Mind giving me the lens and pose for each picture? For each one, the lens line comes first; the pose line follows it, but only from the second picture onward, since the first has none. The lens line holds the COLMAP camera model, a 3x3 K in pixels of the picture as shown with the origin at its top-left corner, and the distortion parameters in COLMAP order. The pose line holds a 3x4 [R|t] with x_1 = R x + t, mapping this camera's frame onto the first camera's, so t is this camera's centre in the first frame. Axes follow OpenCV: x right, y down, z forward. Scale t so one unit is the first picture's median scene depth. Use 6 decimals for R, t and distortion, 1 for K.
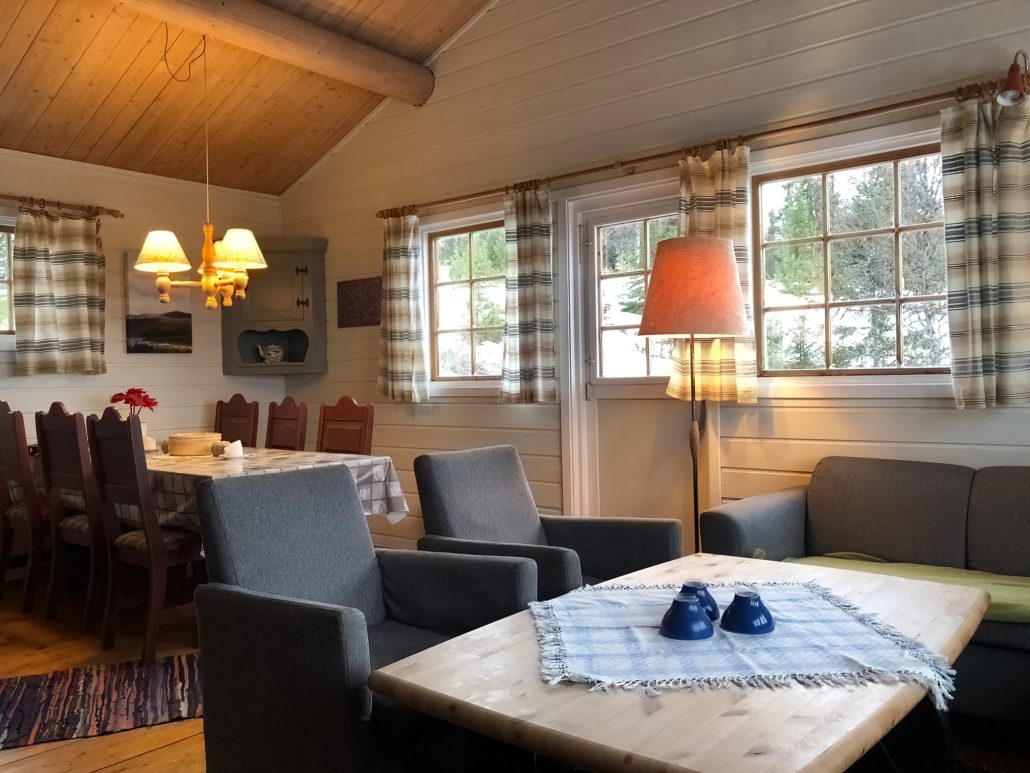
lens RADIAL K [[846.2, 0, 515.8], [0, 846.2, 386.8], [0, 0, 1]] dist [0.053838, -0.070315]
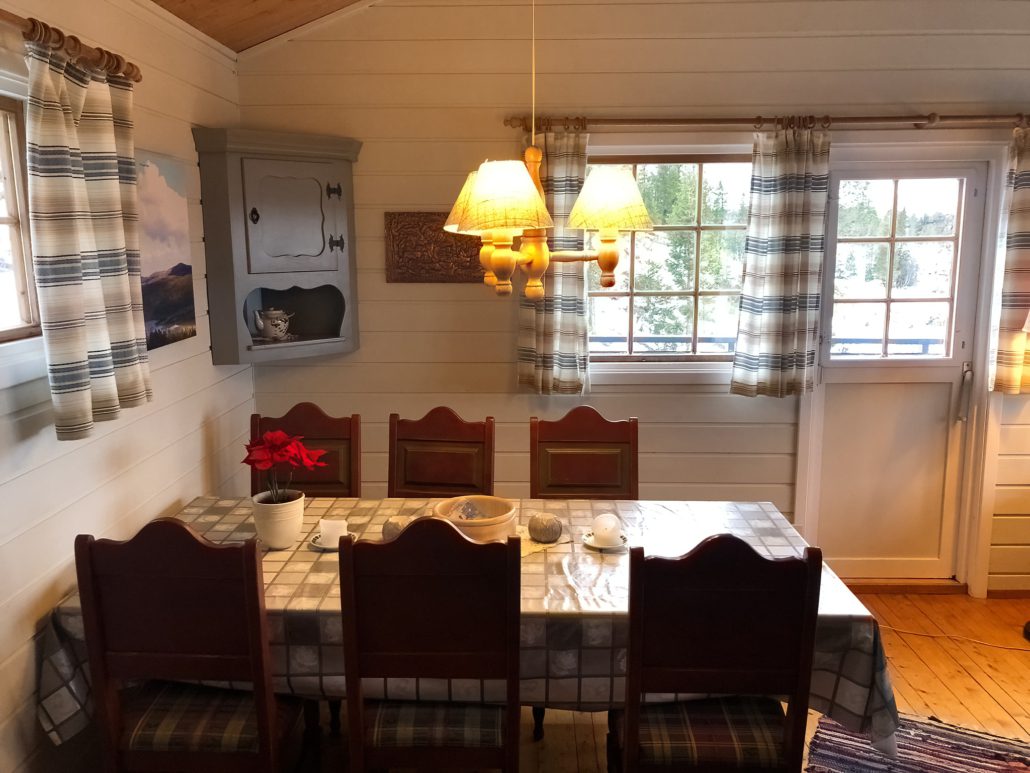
lens RADIAL K [[846.2, 0, 515.1], [0, 846.2, 384.9], [0, 0, 1]] dist [0.053838, -0.070315]
pose [[0.768404, -0.092610, 0.633229, -0.648841], [-0.004563, 0.988656, 0.150129, -0.105415], [-0.639949, -0.118250, 0.759264, 0.497140]]
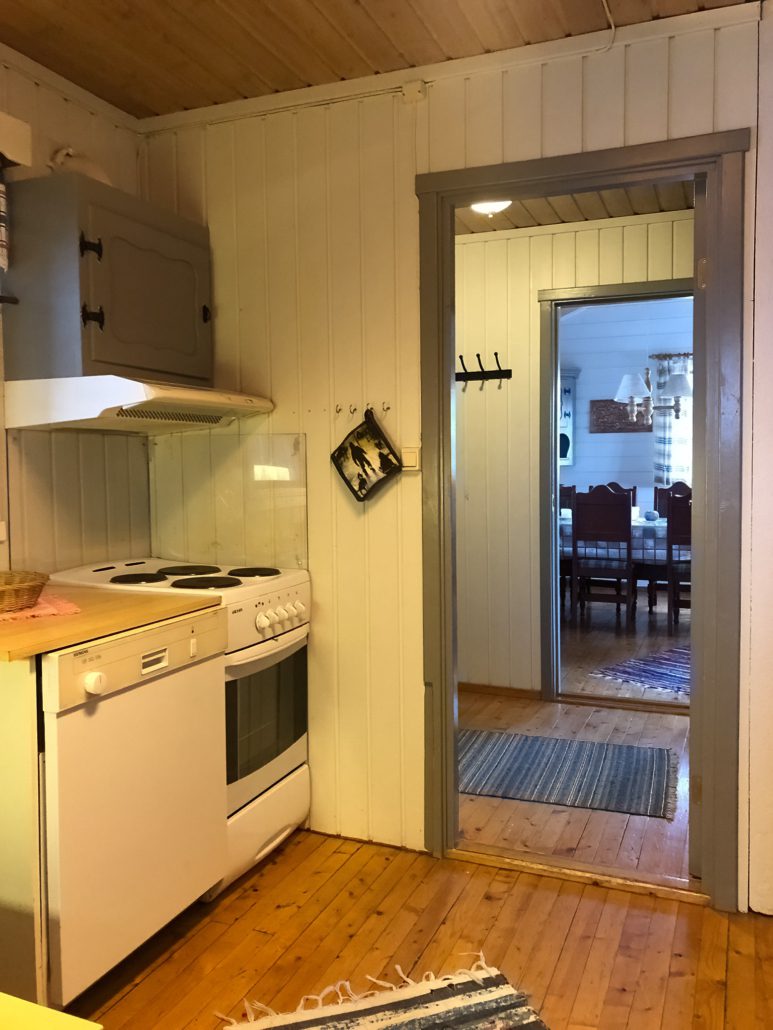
lens RADIAL K [[846.2, 0, 387.7], [0, 846.2, 512.0], [0, 0, 1]] dist [0.053838, -0.070315]
pose [[0.951105, -0.009985, 0.308707, -1.110568], [-0.004256, 0.998959, 0.045422, -0.003454], [-0.308840, -0.044515, 0.950072, -0.259377]]
